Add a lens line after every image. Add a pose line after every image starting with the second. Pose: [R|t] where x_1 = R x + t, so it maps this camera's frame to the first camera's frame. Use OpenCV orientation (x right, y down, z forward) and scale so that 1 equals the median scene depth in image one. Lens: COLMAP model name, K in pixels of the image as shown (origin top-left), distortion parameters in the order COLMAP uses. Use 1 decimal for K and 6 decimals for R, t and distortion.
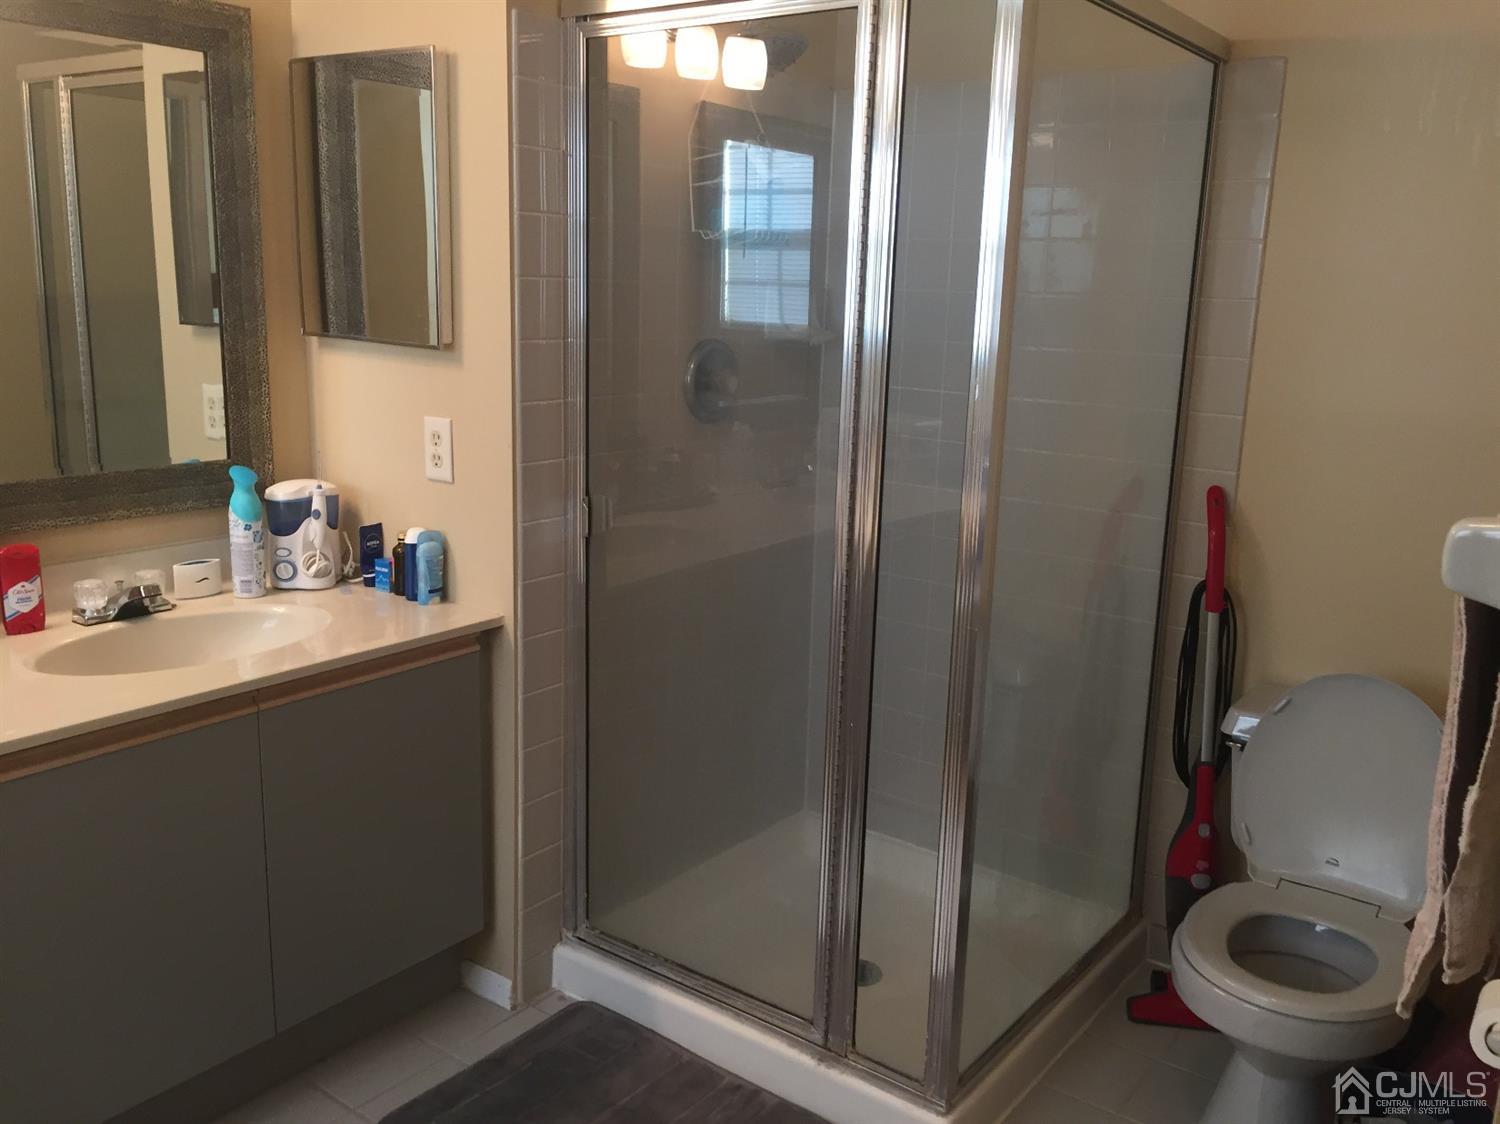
lens RADIAL K [[1291.0, 0, 750.0], [0, 1291.0, 562.0], [0, 0, 1]] dist [0.089859, -0.108448]
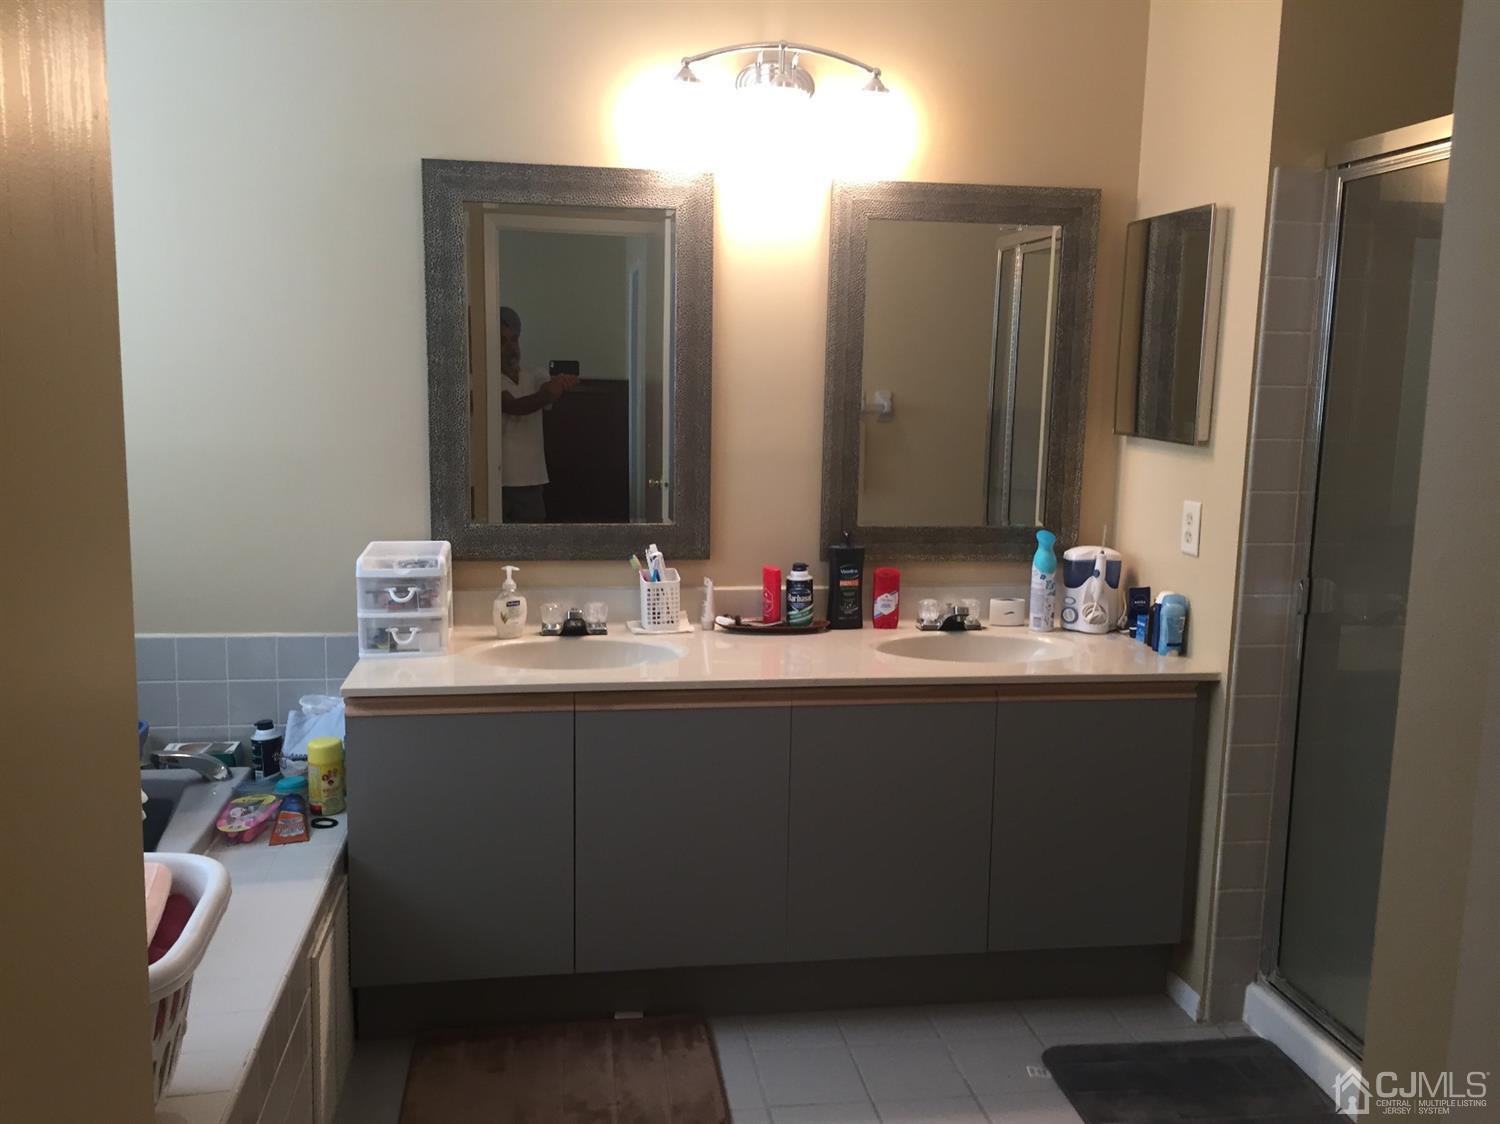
lens RADIAL K [[1248.8, 0, 750.0], [0, 1248.8, 562.0], [0, 0, 1]] dist [0.078450, -0.003569]
pose [[0.729574, 0.093354, -0.677500, 0.250606], [-0.150067, 0.988349, -0.025416, 0.034411], [0.667234, 0.120213, 0.735084, -0.123997]]
